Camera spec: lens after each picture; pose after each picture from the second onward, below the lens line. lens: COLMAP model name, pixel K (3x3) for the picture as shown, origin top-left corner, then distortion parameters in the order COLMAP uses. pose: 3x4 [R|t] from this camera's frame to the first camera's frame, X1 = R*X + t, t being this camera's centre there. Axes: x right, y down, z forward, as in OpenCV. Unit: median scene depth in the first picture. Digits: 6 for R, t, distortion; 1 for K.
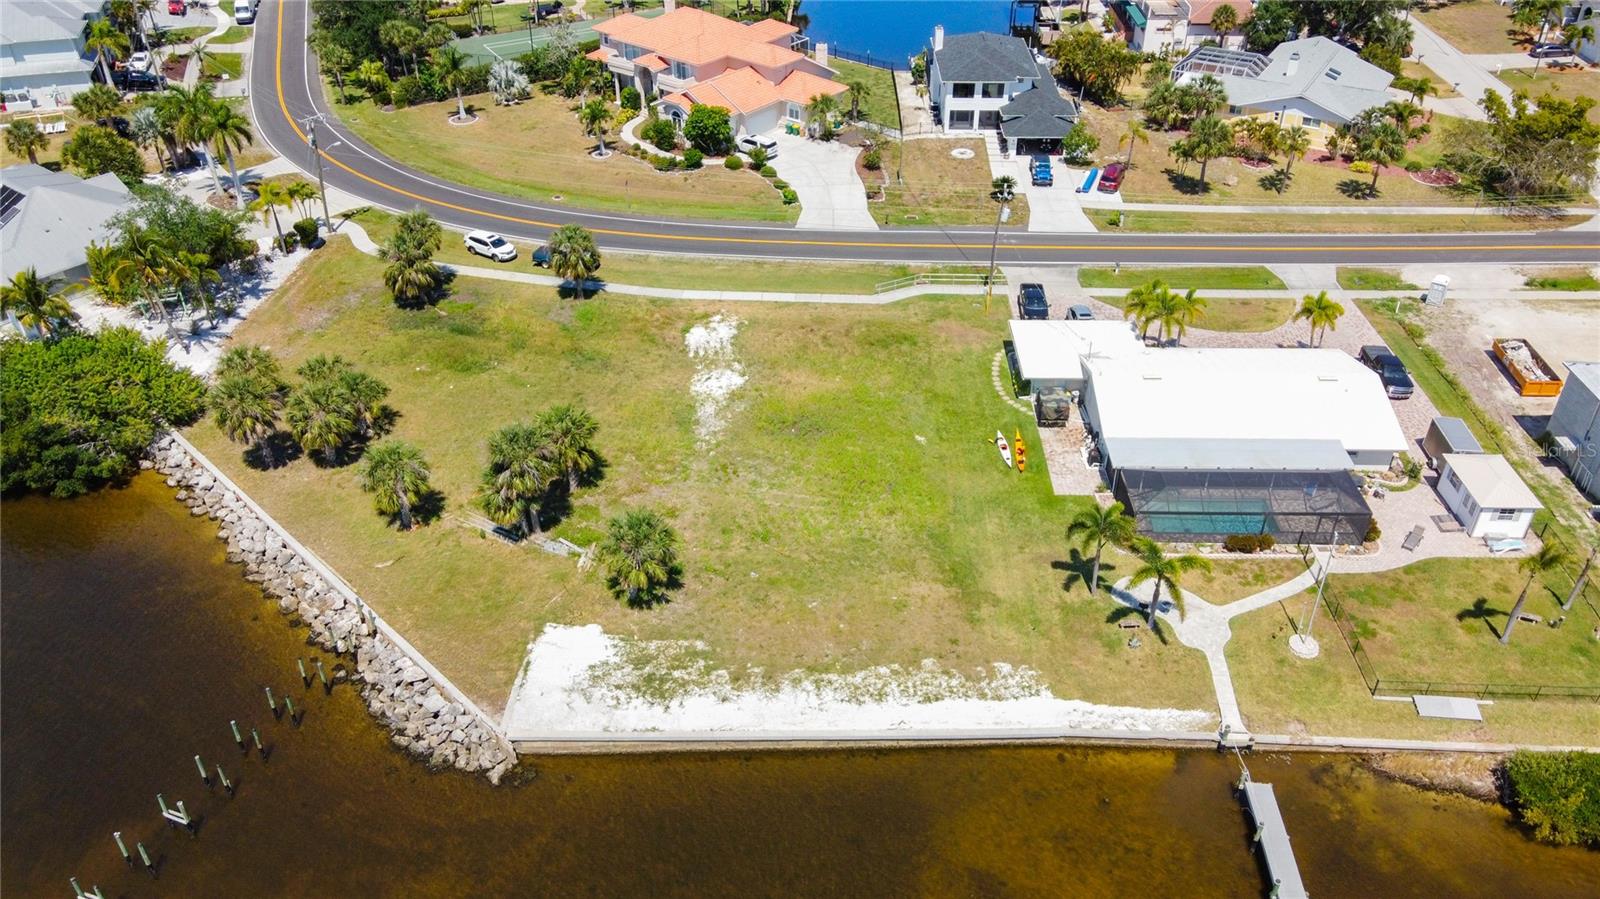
lens RADIAL K [[1256.4, 0, 810.4], [0, 1256.4, 443.4], [0, 0, 1]] dist [-0.007996, 0.045785]
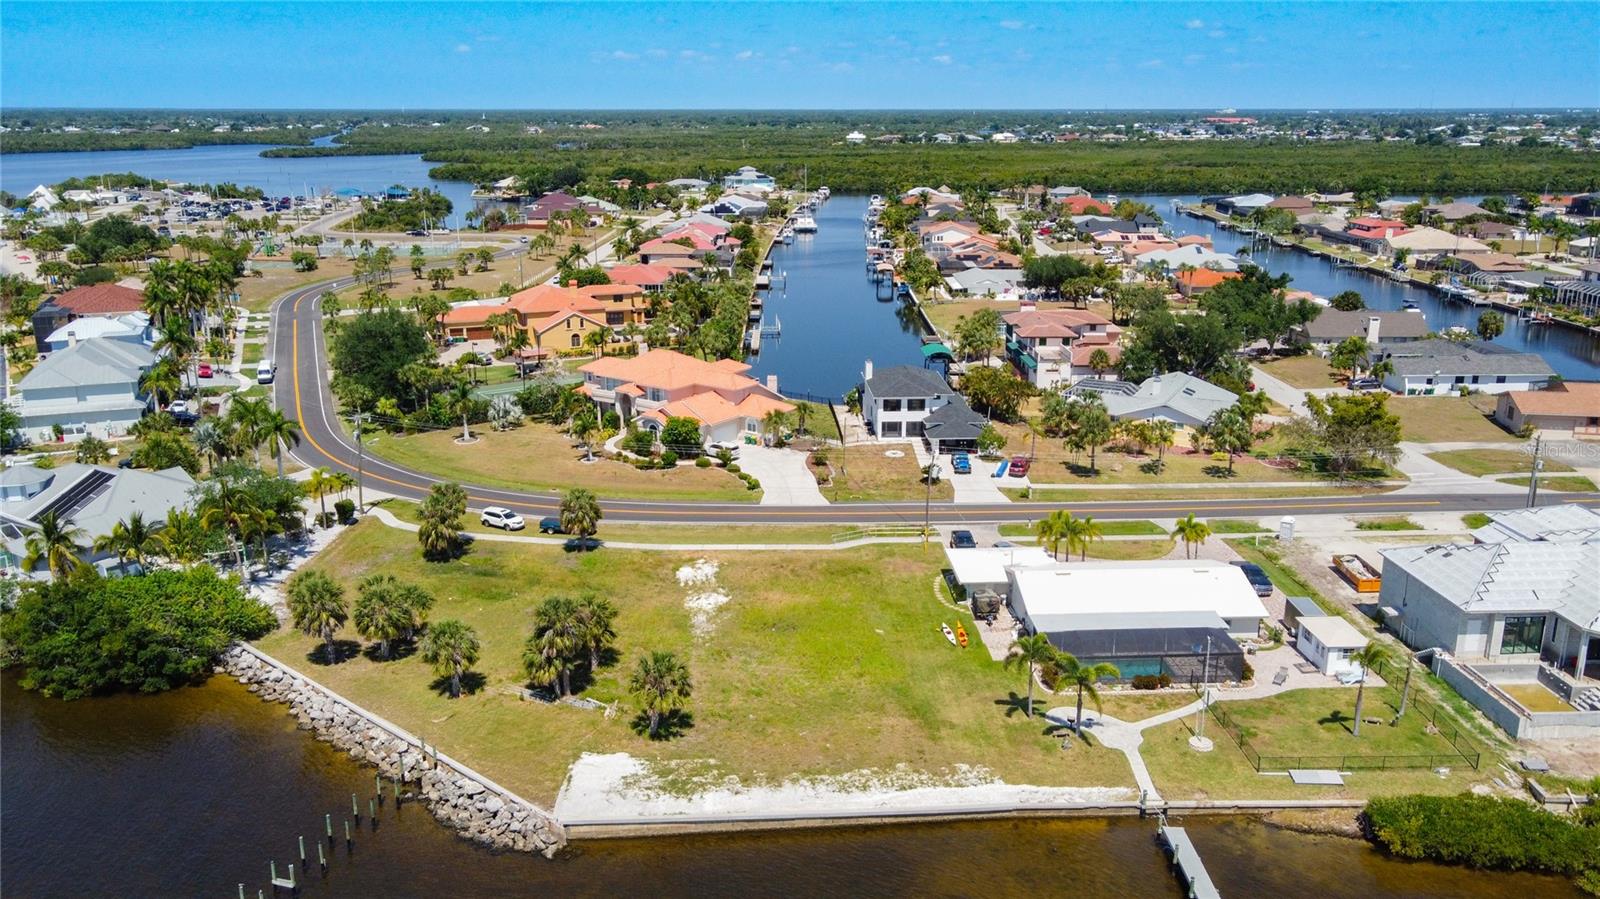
lens RADIAL K [[1256.4, 0, 810.7], [0, 1256.4, 471.2], [0, 0, 1]] dist [-0.007996, 0.045785]
pose [[0.997726, -0.018108, 0.064916, -0.052031], [0.036823, 0.953208, -0.300064, 0.202133], [-0.056445, 0.301772, 0.951708, -0.185028]]
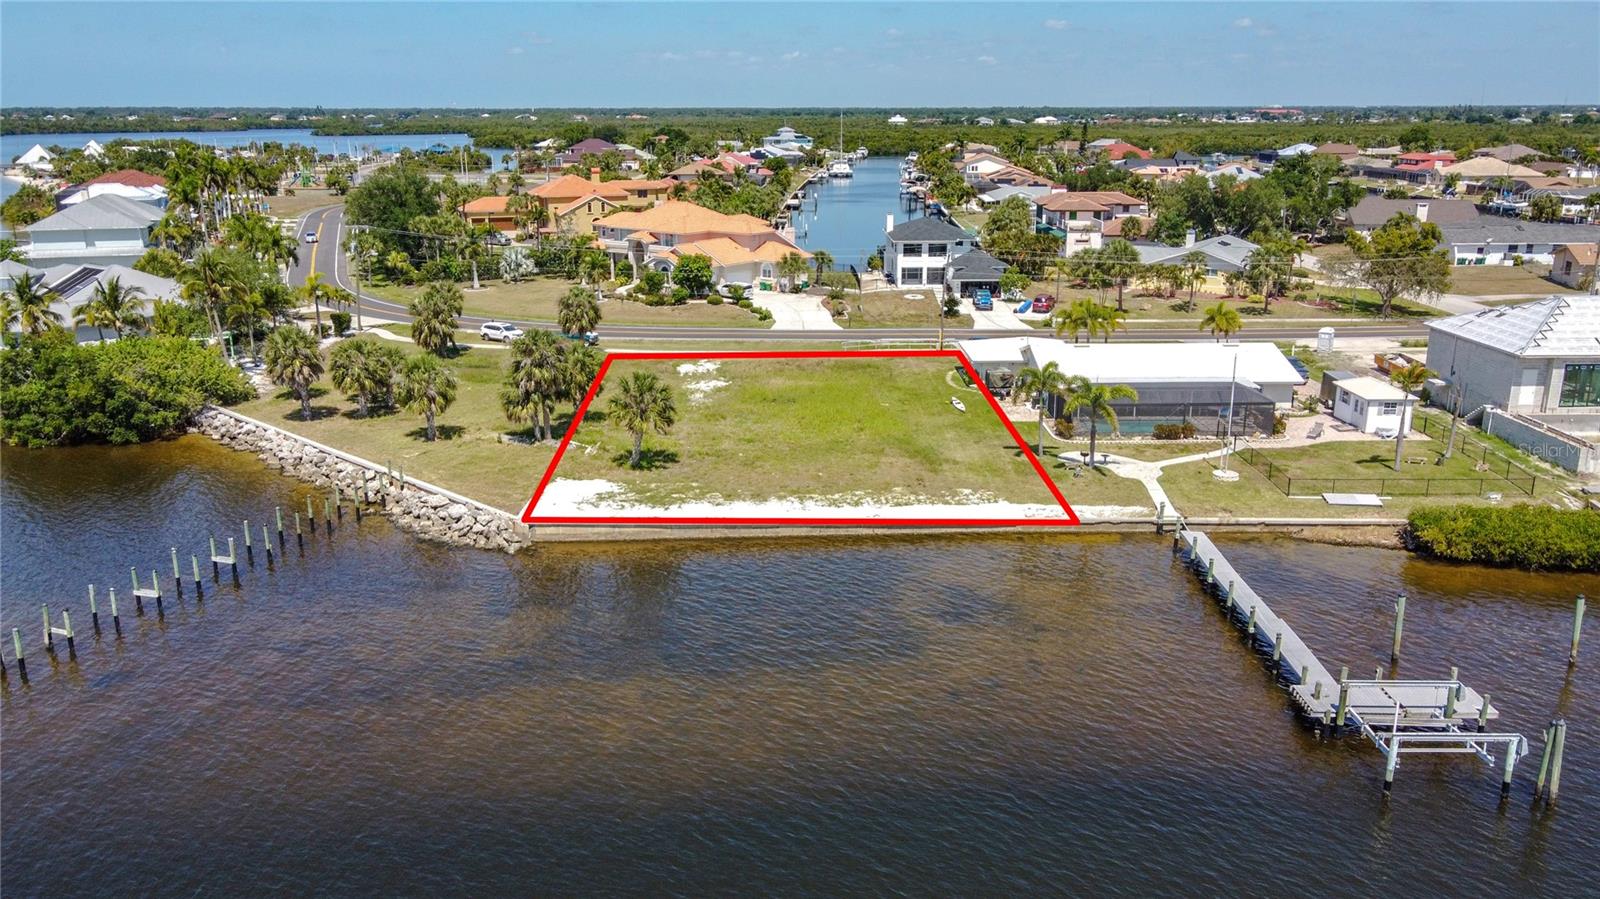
lens RADIAL K [[1256.4, 0, 809.3], [0, 1256.4, 425.1], [0, 0, 1]] dist [-0.007996, 0.045785]
pose [[0.999508, -0.009093, 0.030025, -0.014717], [0.018651, 0.941803, -0.335648, 0.379951], [-0.025225, 0.336043, 0.941509, -0.061116]]
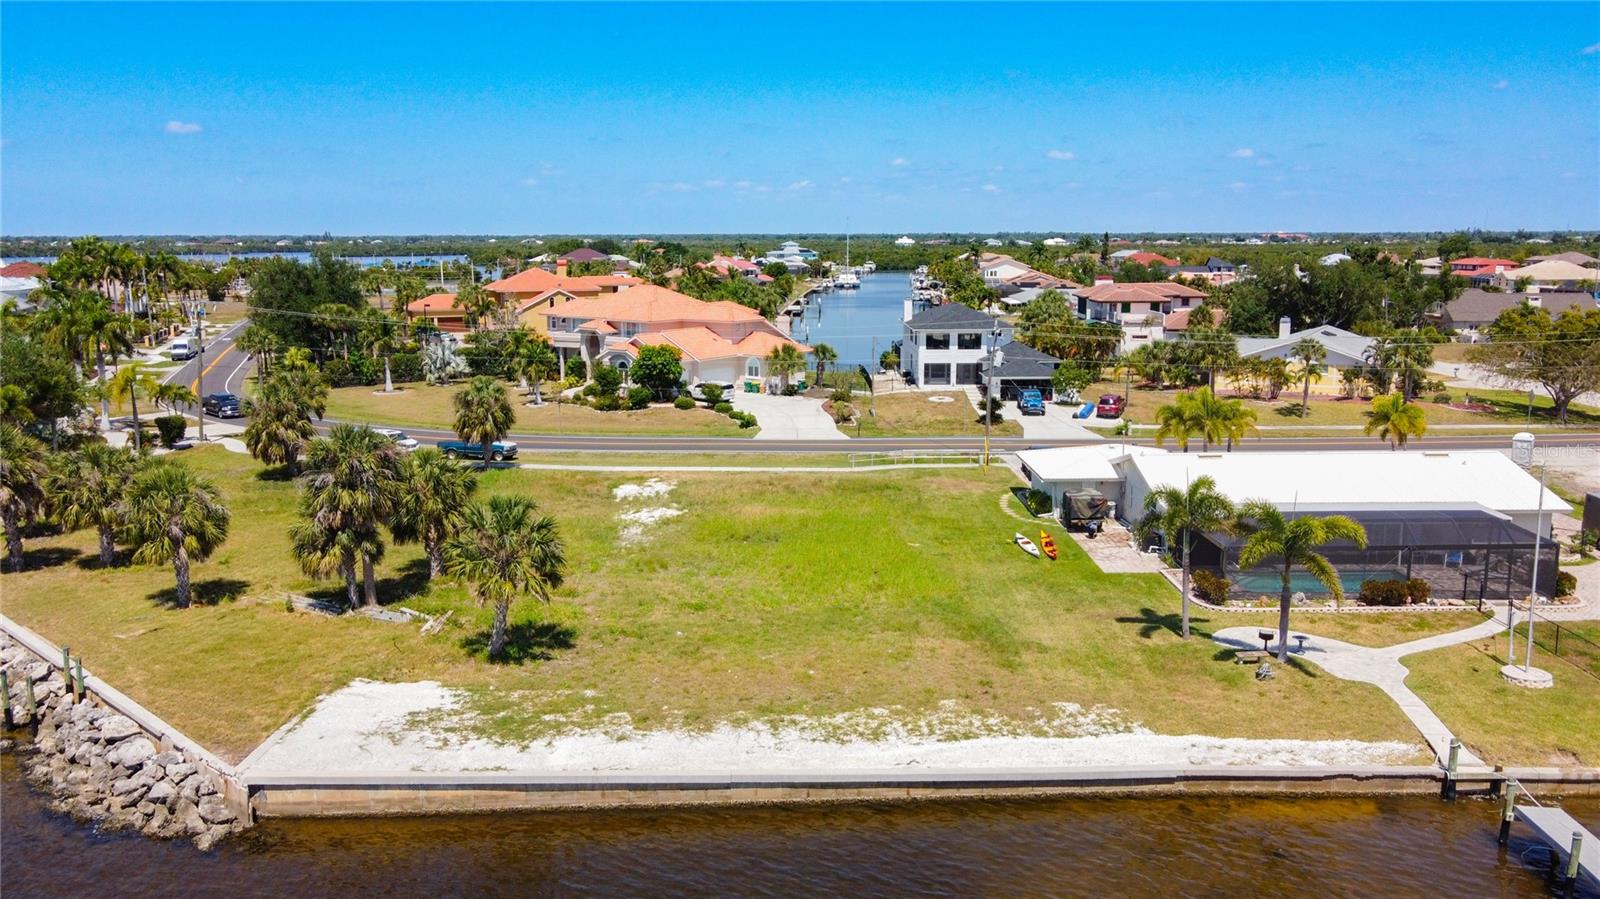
lens RADIAL K [[1256.4, 0, 808.9], [0, 1256.4, 447.5], [0, 0, 1]] dist [-0.007996, 0.045785]
pose [[0.999669, -0.008009, 0.024464, 0.006661], [0.017365, 0.911368, -0.411226, 0.241559], [-0.019002, 0.411515, 0.911205, 0.282888]]
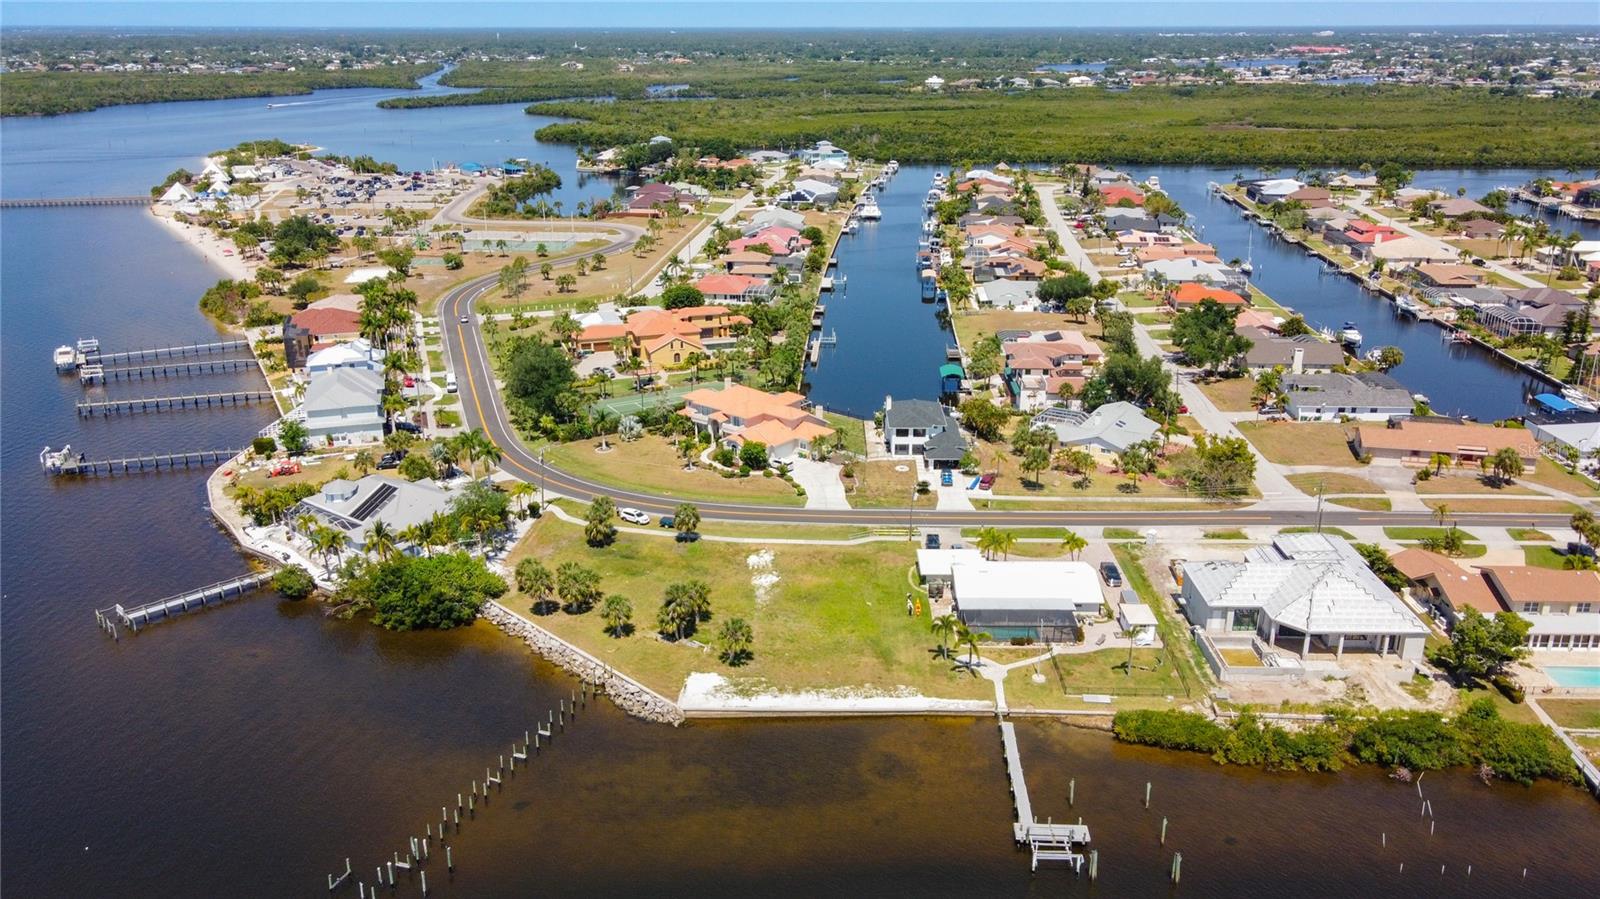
lens RADIAL K [[1256.4, 0, 810.6], [0, 1256.4, 451.6], [0, 0, 1]] dist [-0.007996, 0.045785]
pose [[1.000000, -0.000097, 0.000267, -0.004915], [0.000161, 0.967348, -0.253451, 0.257106], [-0.000234, 0.253451, 0.967348, -0.941302]]
